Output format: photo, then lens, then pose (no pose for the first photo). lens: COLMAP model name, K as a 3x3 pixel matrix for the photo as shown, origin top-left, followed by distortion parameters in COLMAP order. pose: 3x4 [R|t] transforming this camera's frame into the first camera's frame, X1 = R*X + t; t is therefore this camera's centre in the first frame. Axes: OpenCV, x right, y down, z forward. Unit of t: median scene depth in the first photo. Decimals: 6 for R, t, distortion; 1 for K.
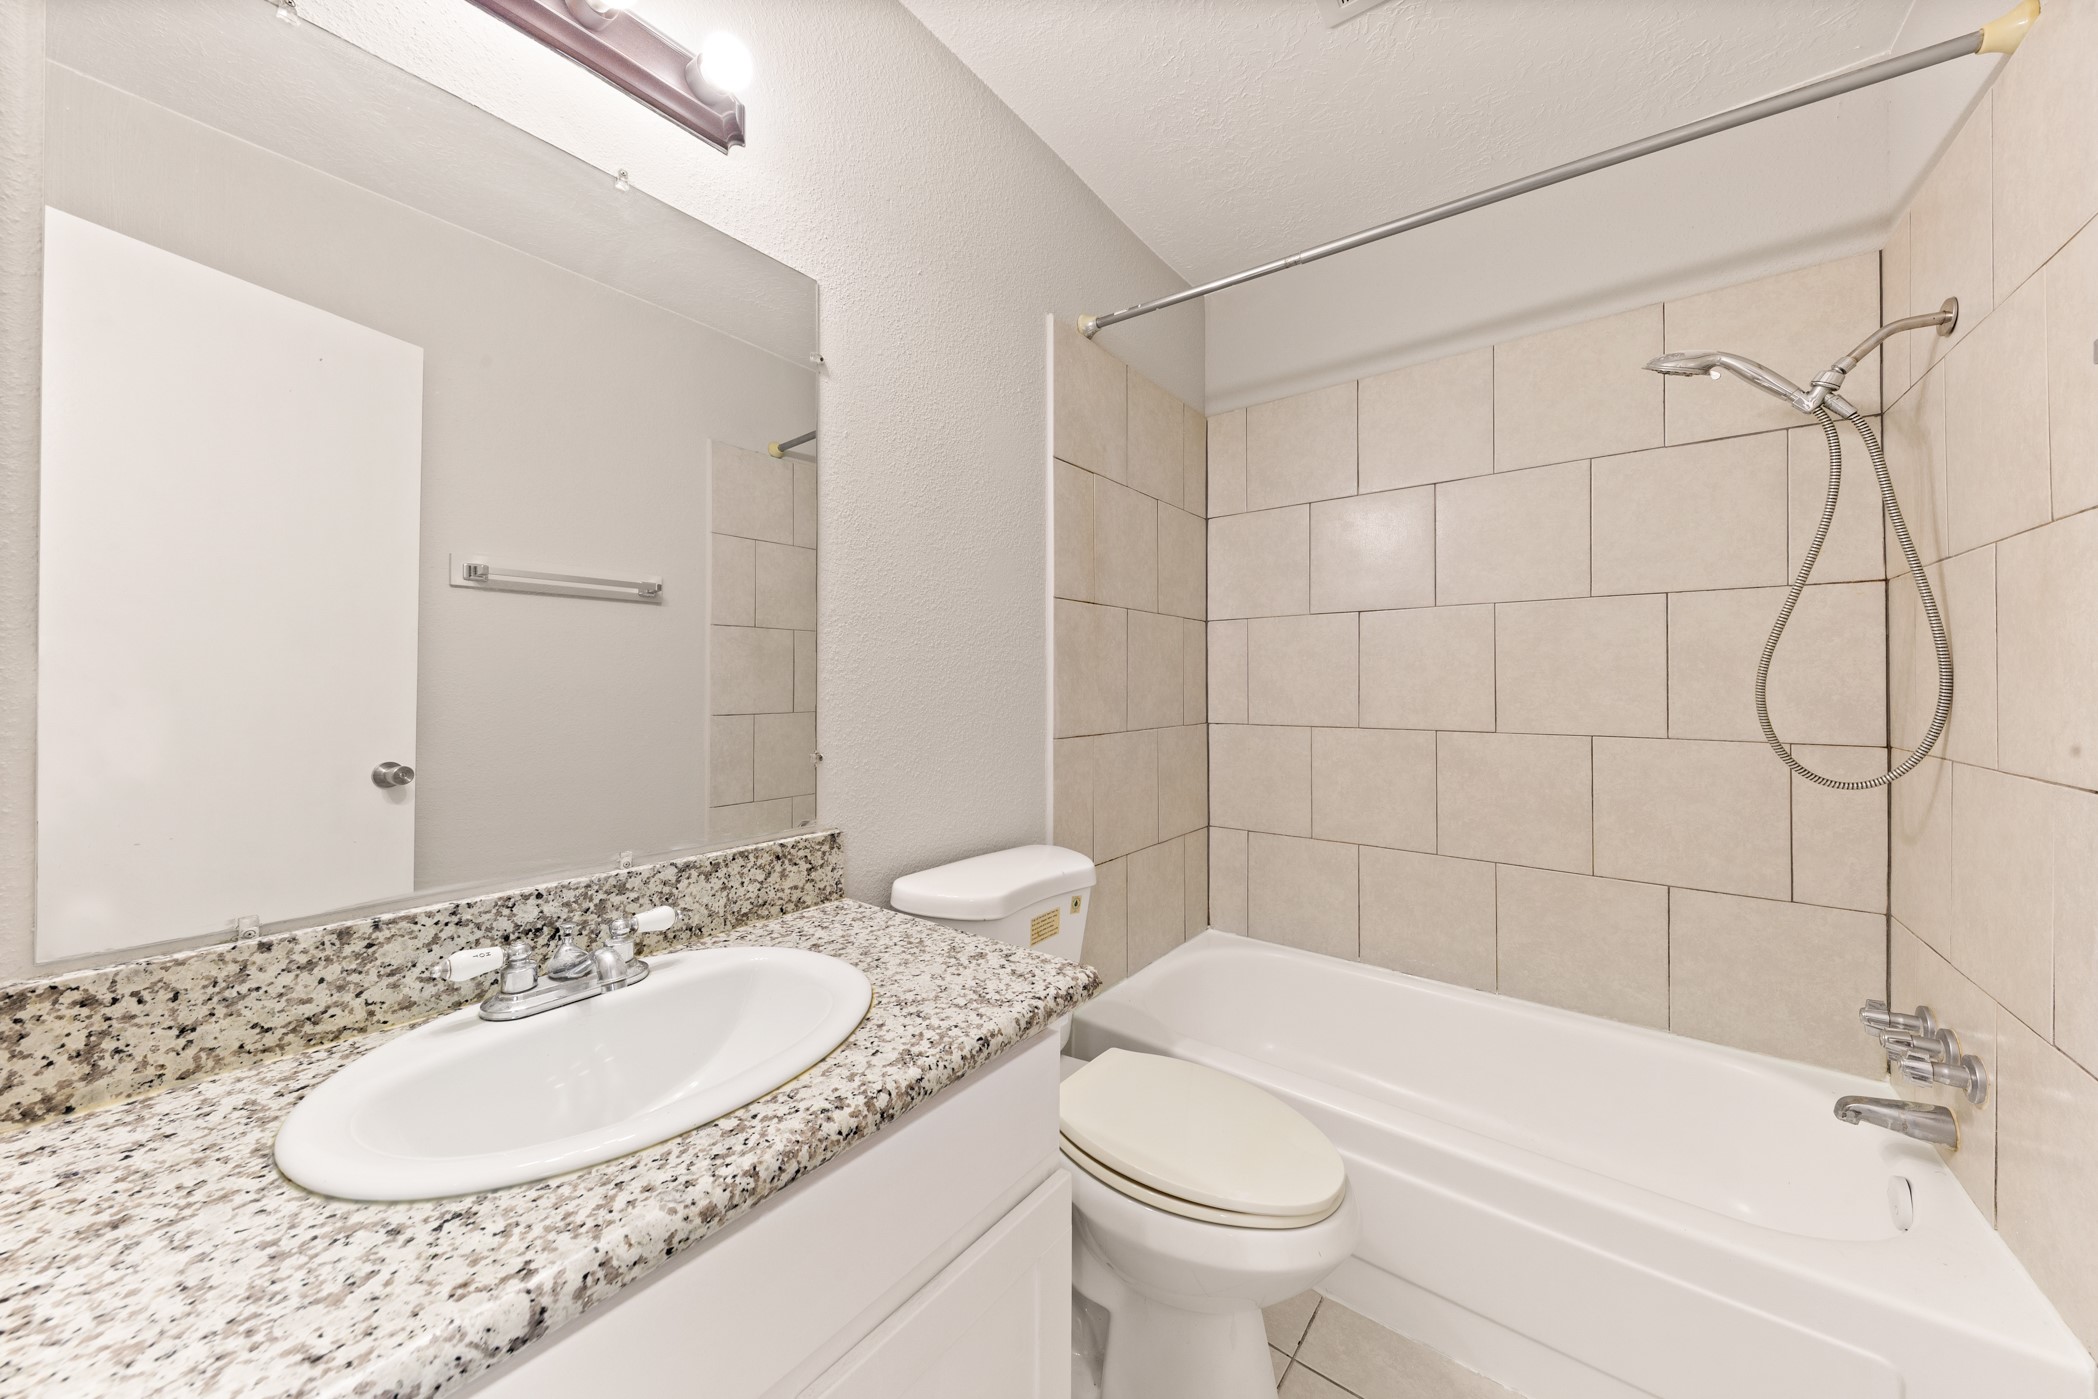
lens RADIAL K [[727.6, 0, 1053.4], [0, 727.6, 698.8], [0, 0, 1]] dist [0.001678, -0.000414]
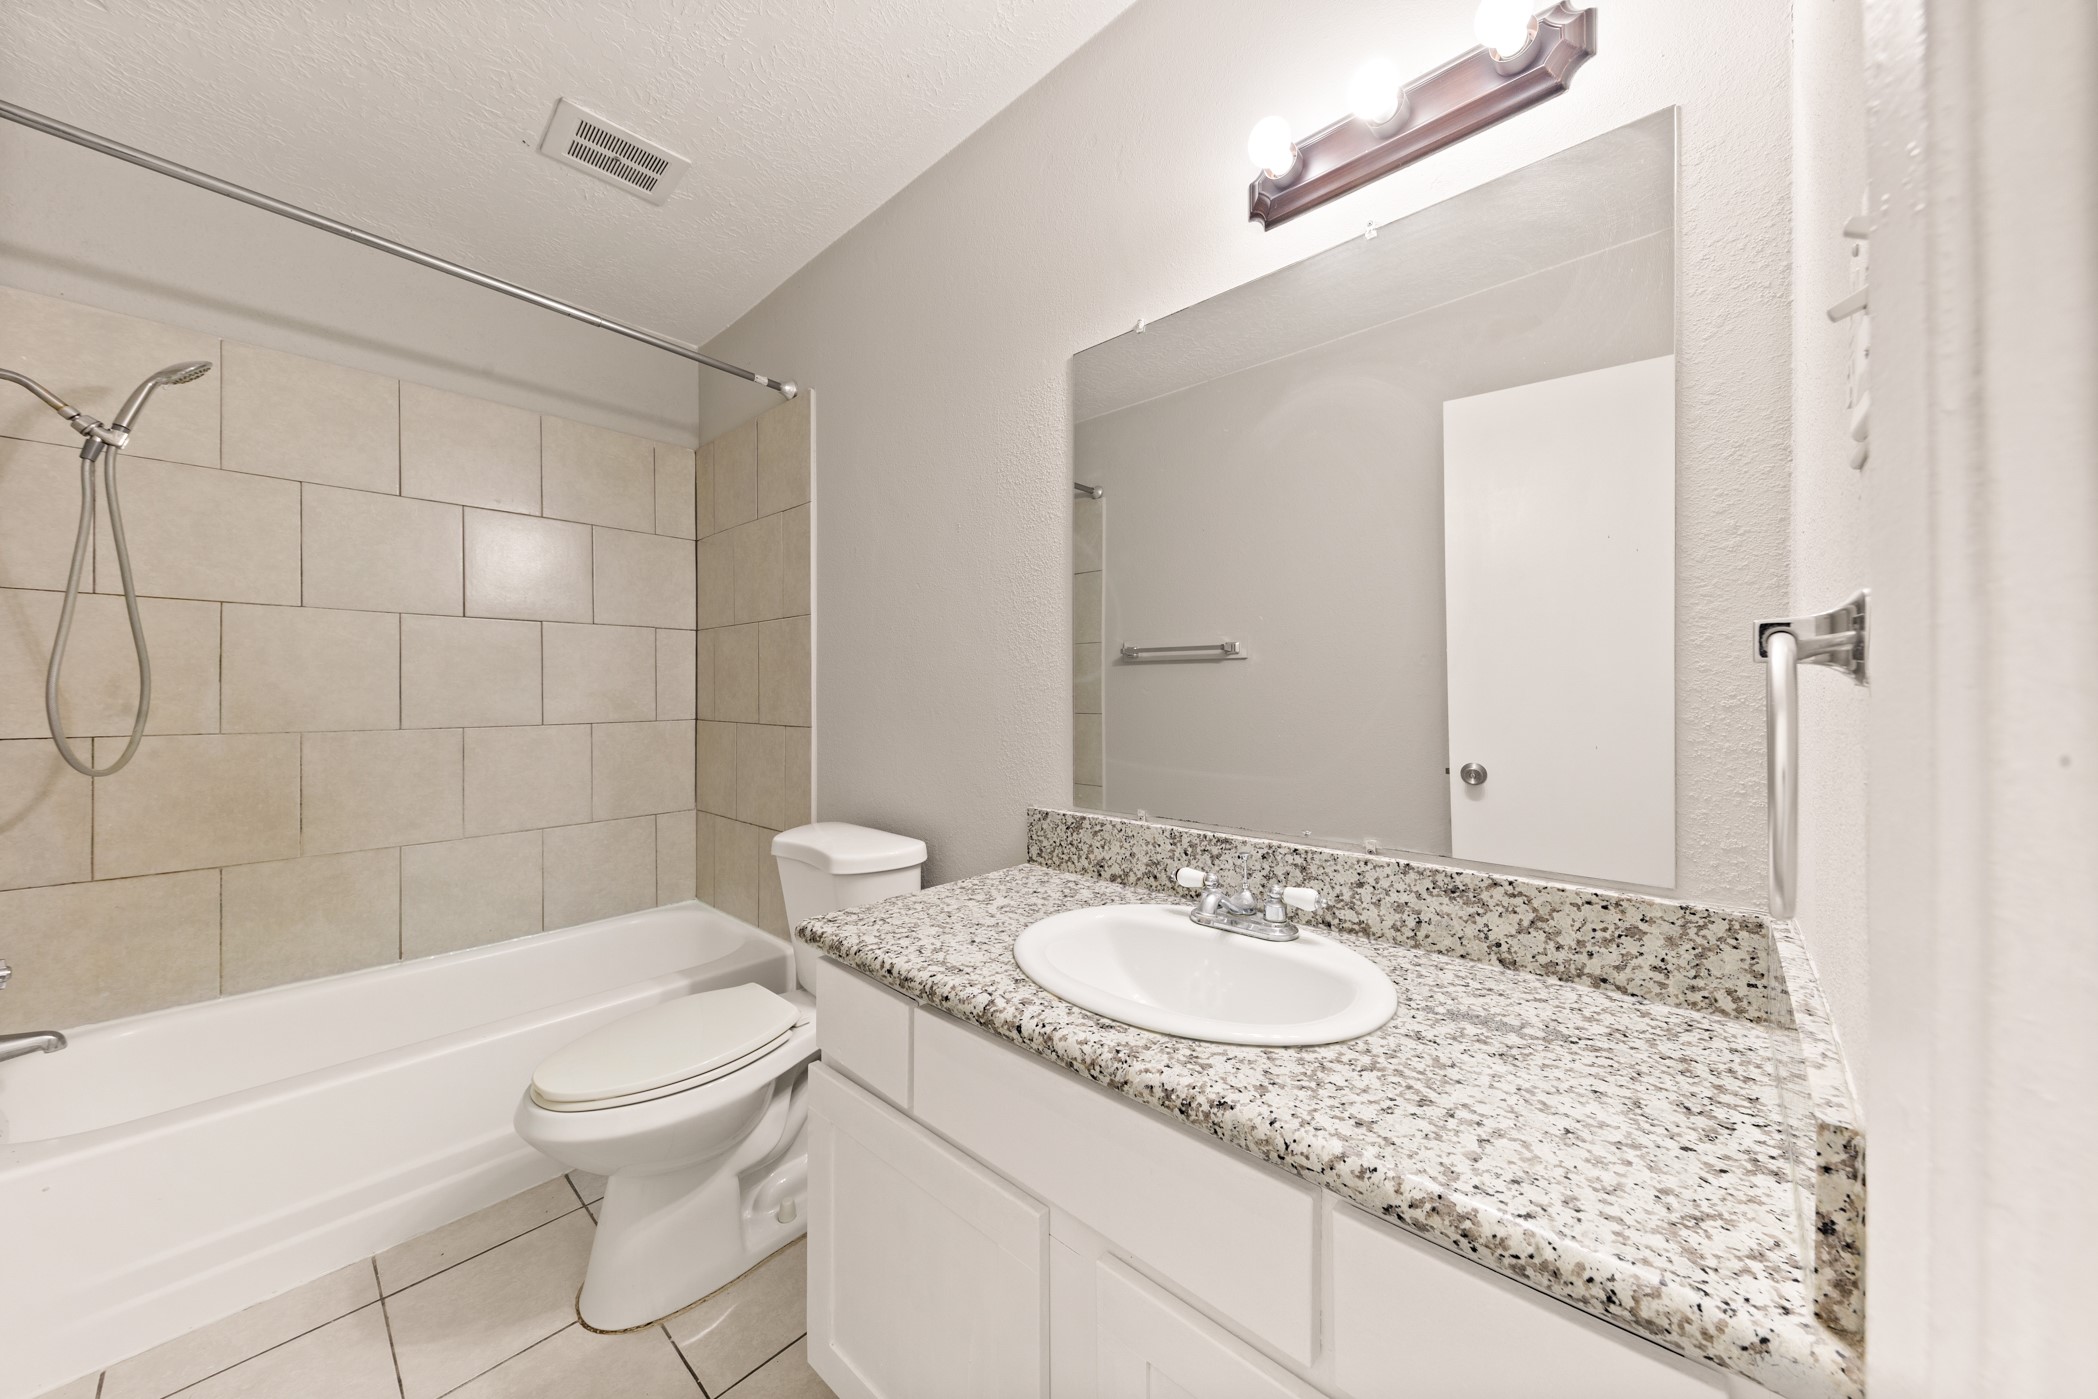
lens RADIAL K [[727.6, 0, 1053.4], [0, 727.6, 698.8], [0, 0, 1]] dist [0.001678, -0.000414]
pose [[-0.069356, -0.005314, -0.997578, 0.654838], [-0.020450, 0.999783, -0.003904, -0.009269], [0.997382, 0.020129, -0.069450, 0.664722]]
